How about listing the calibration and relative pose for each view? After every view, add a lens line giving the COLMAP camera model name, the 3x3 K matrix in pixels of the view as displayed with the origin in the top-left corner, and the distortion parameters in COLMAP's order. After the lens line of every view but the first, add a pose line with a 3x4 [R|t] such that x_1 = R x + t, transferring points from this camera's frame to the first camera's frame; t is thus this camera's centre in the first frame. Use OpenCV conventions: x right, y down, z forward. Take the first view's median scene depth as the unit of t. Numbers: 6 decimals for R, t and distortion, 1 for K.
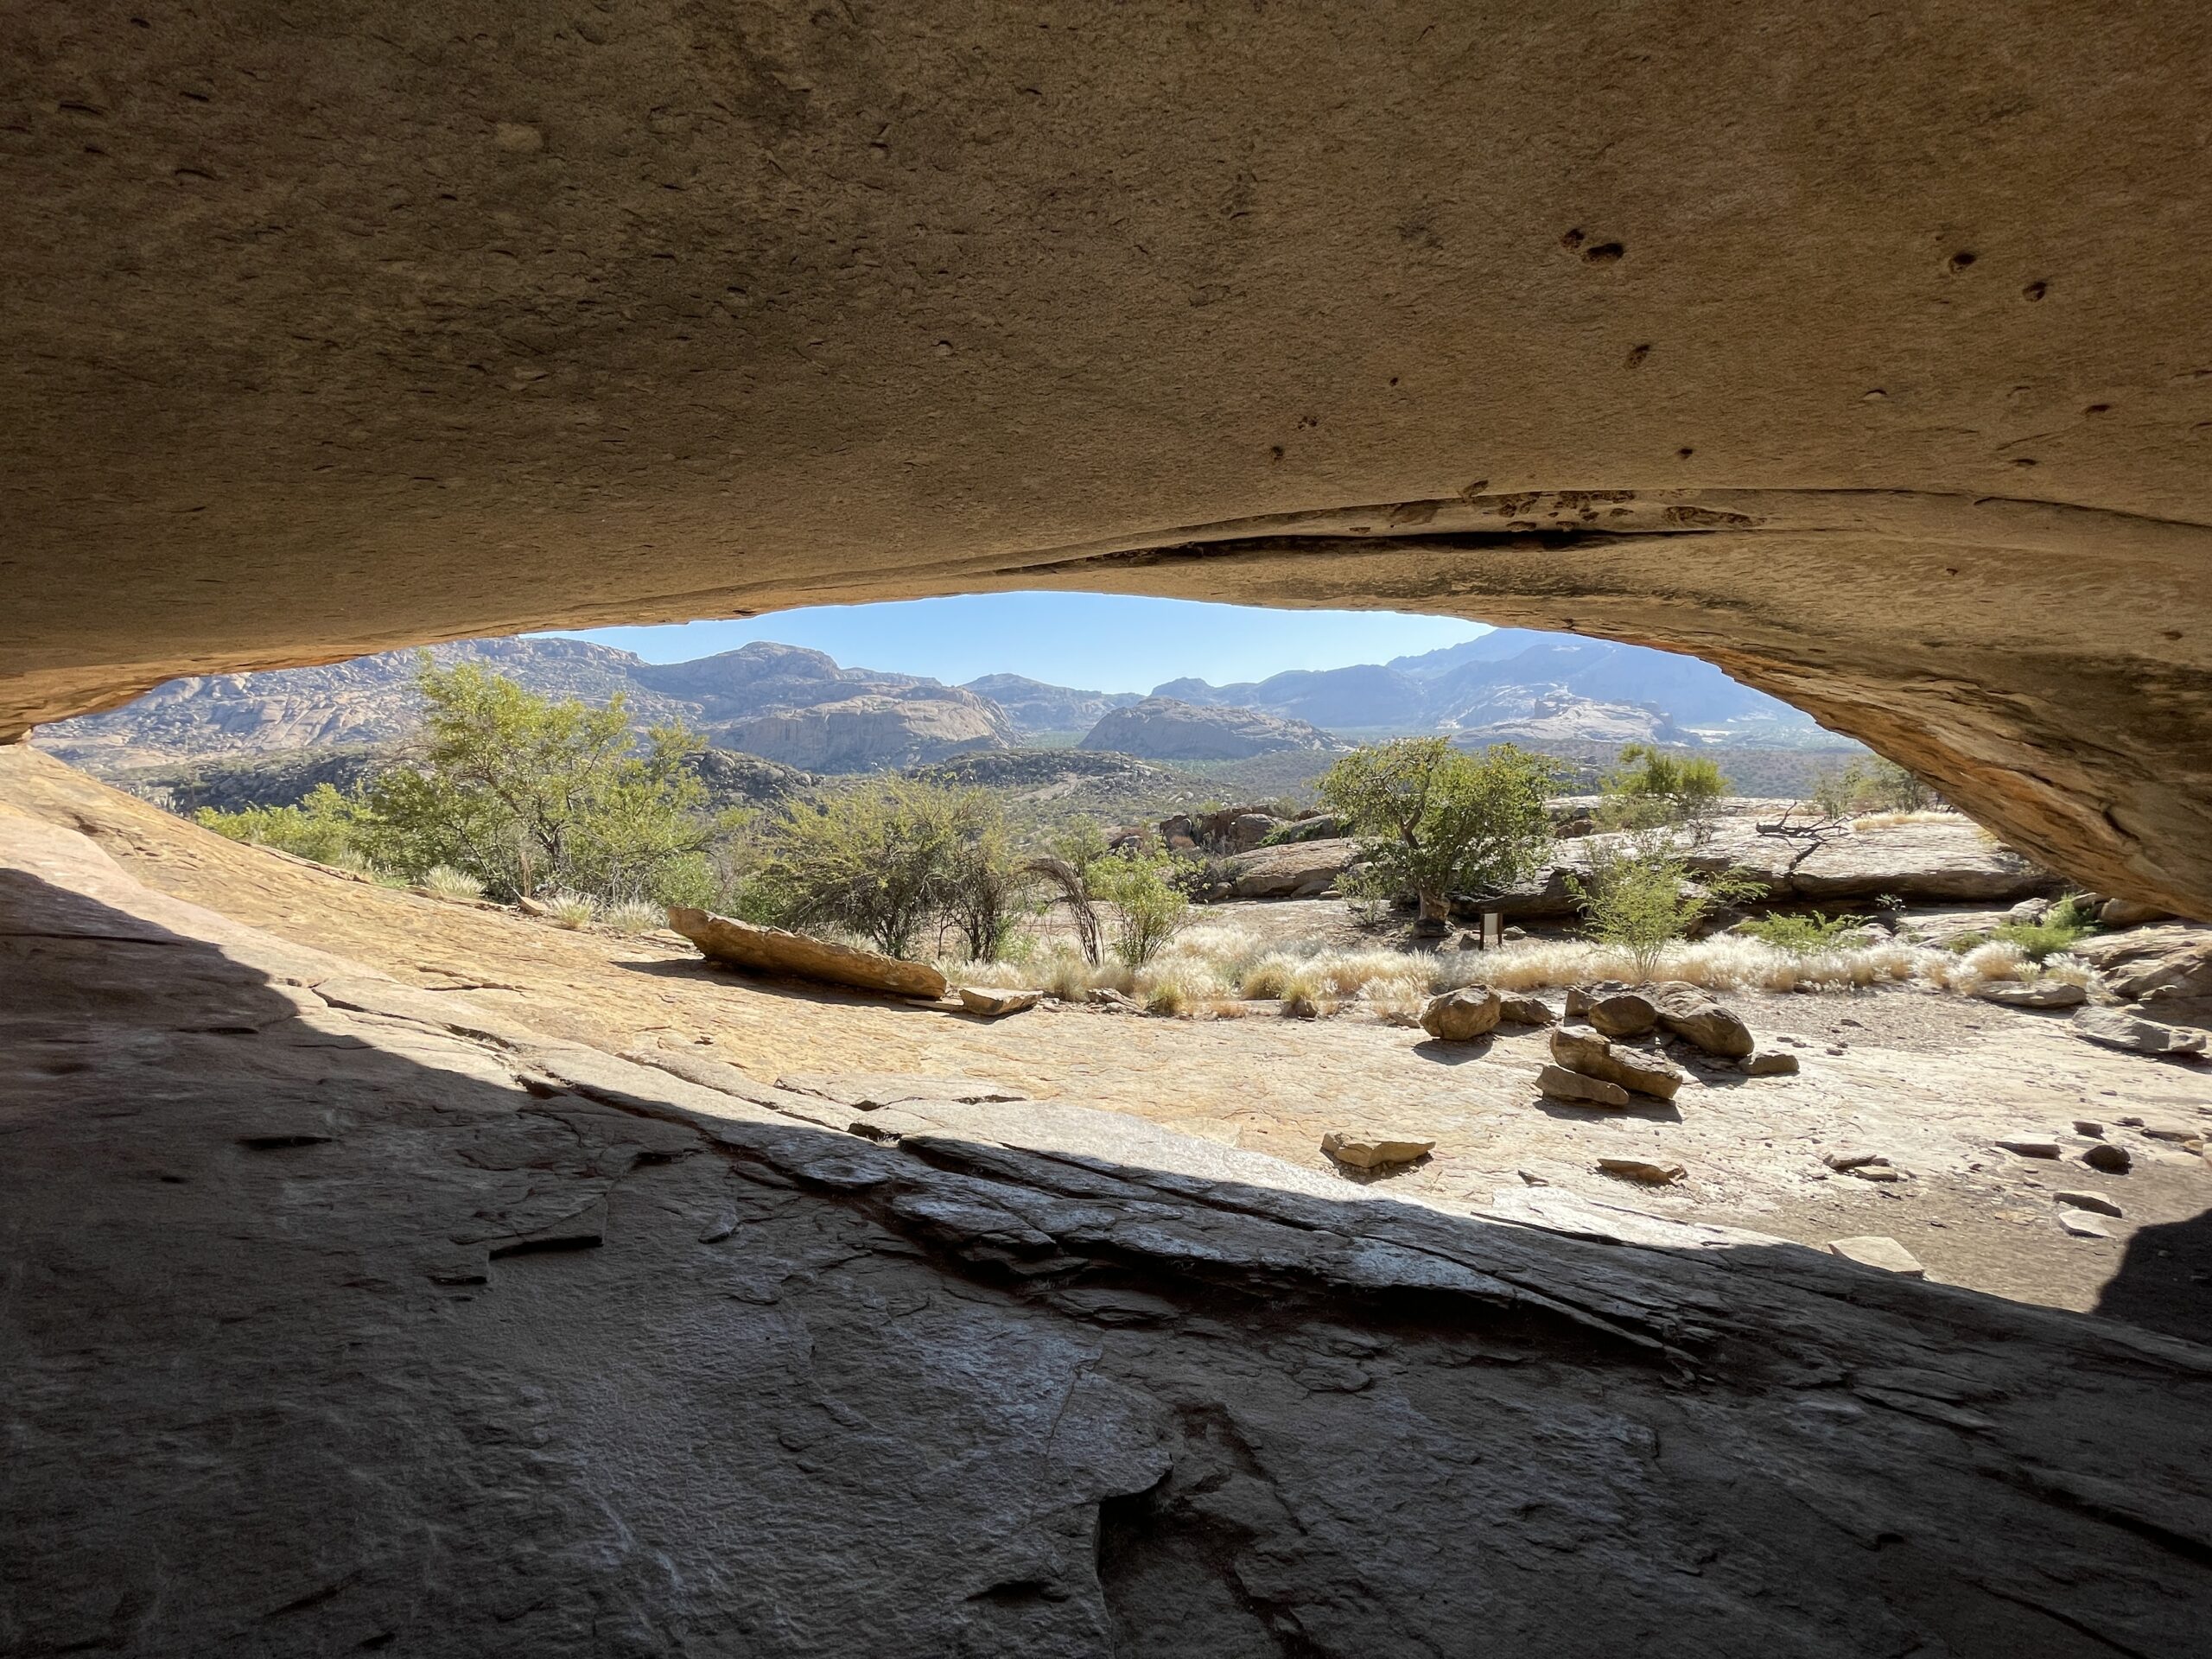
lens RADIAL K [[902.0, 0, 1094.5], [0, 902.0, 836.5], [0, 0, 1]] dist [-0.002076, 0.000239]
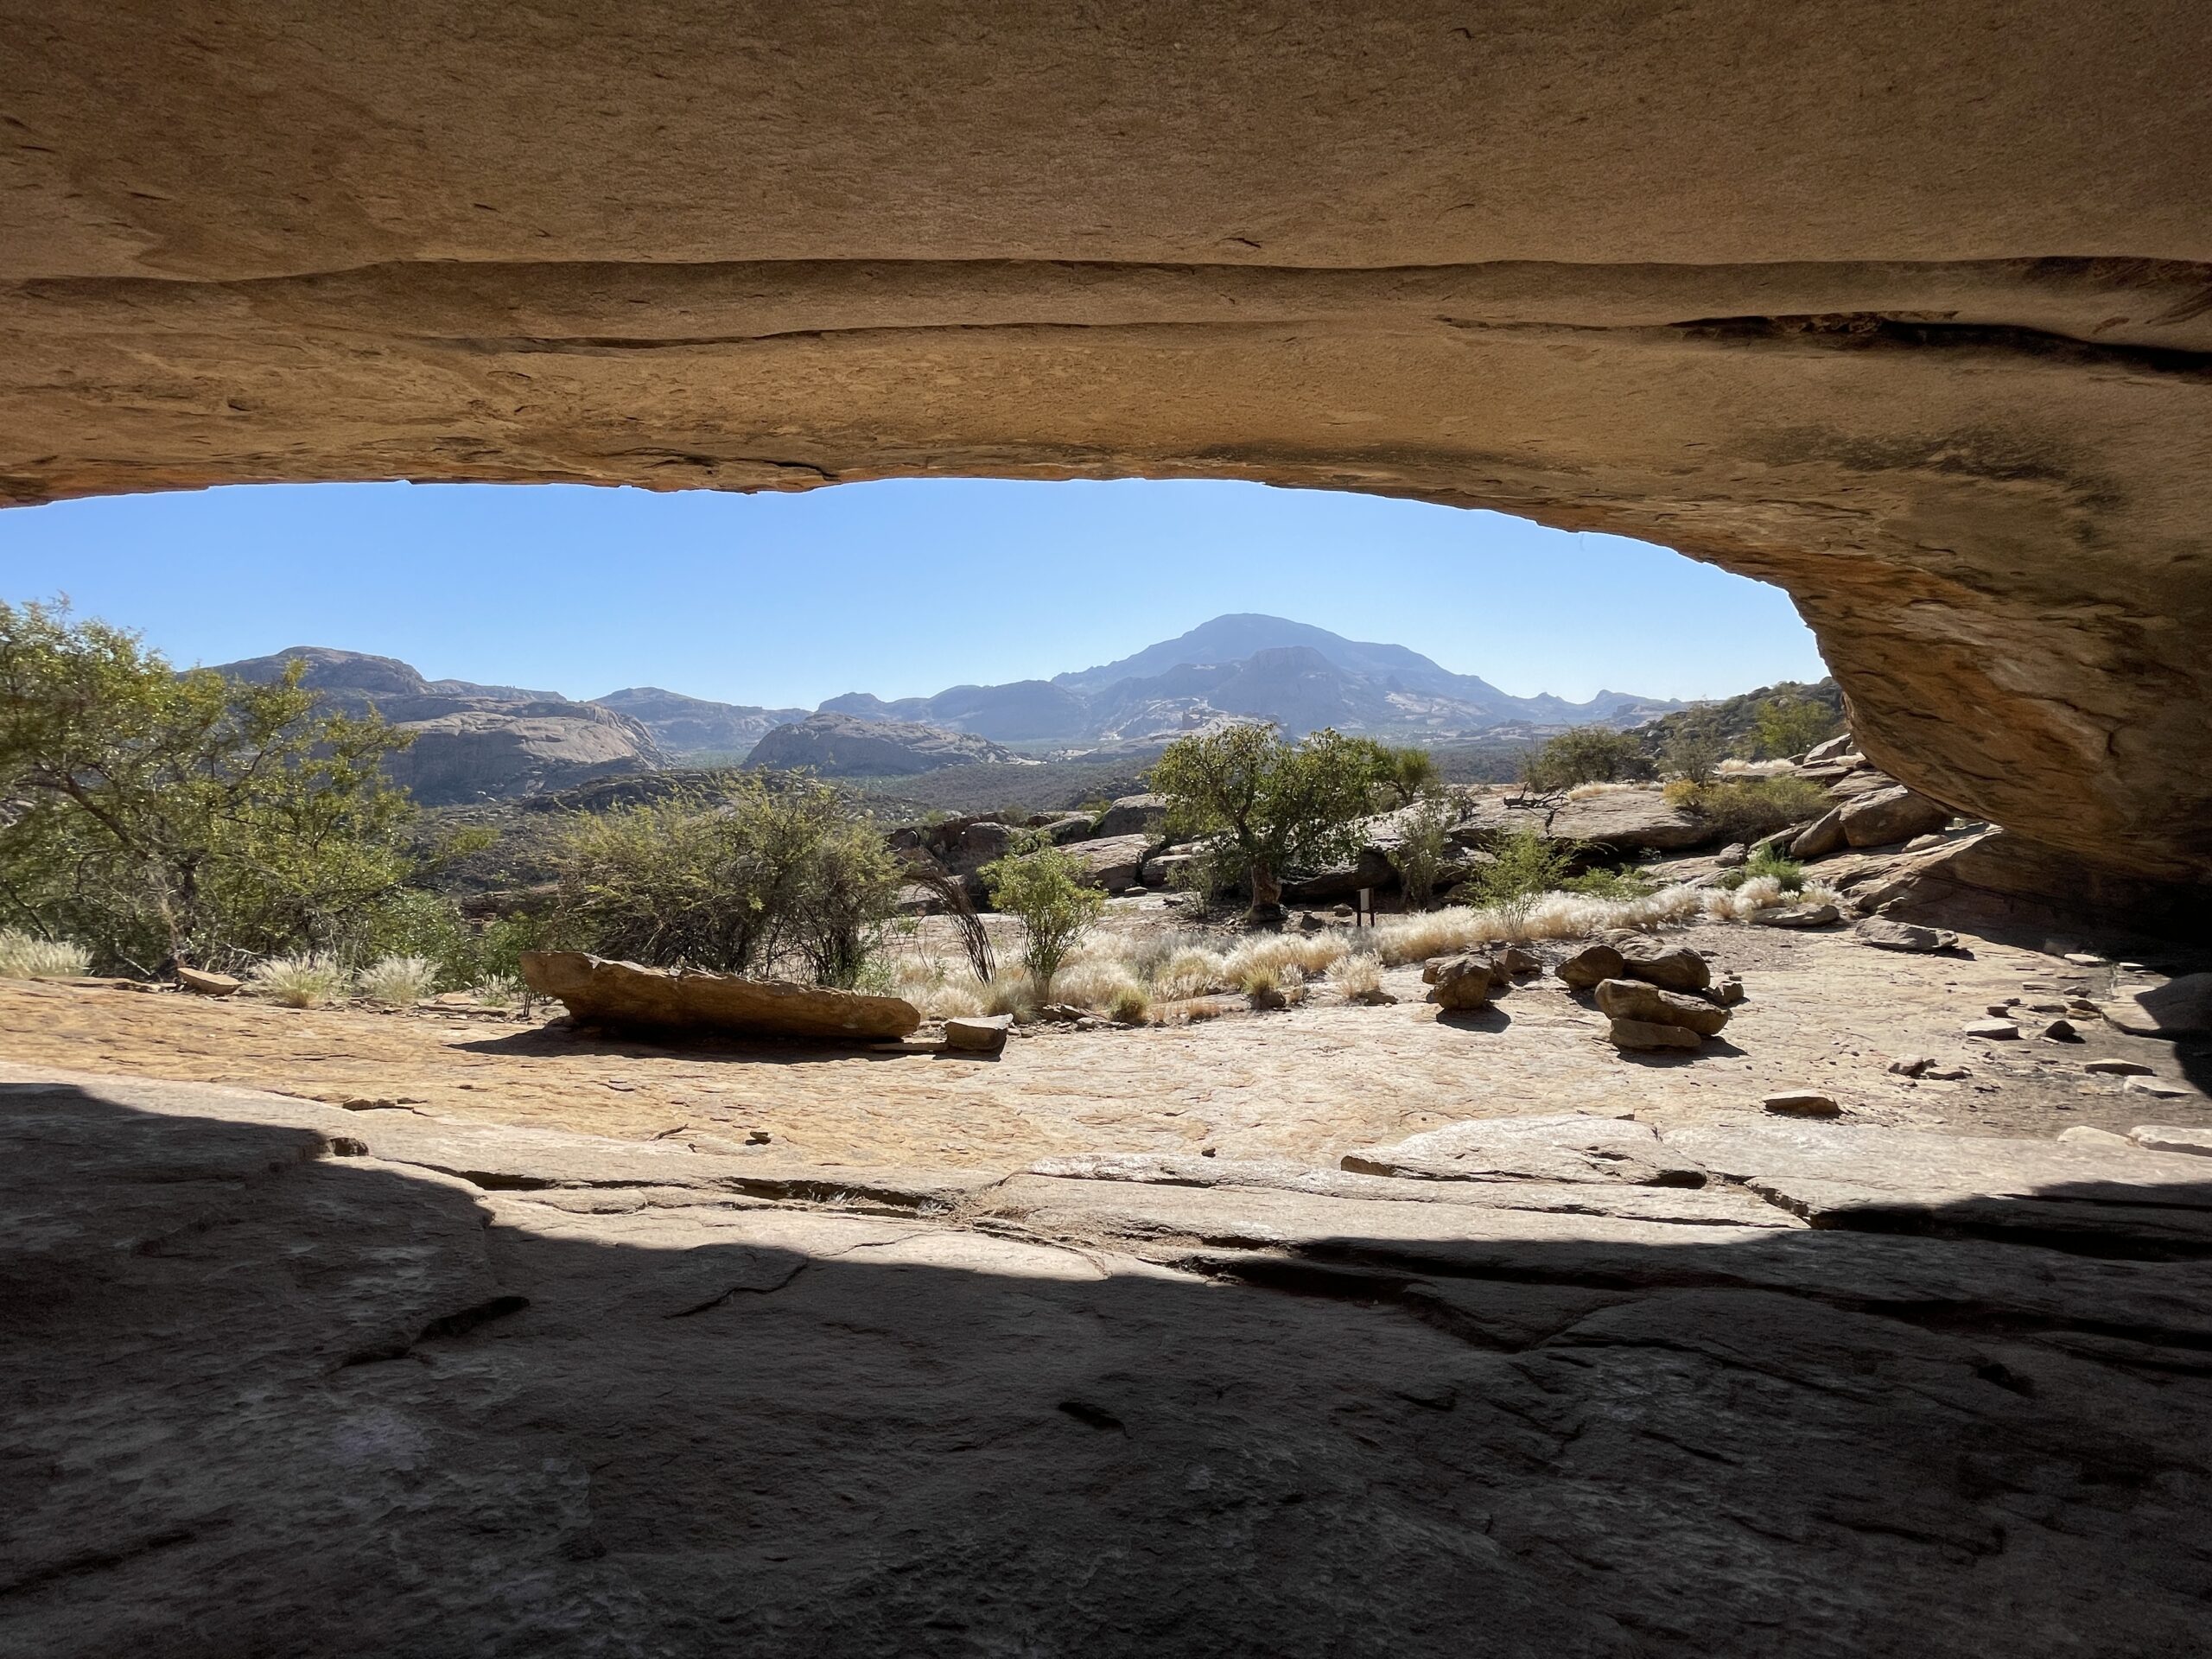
lens RADIAL K [[902.0, 0, 1099.5], [0, 902.0, 836.6], [0, 0, 1]] dist [-0.002076, 0.000239]
pose [[0.933654, -0.053937, 0.354092, -0.307840], [0.059855, 0.998190, -0.005775, 0.020888], [-0.353140, 0.026586, 0.935193, 0.219213]]
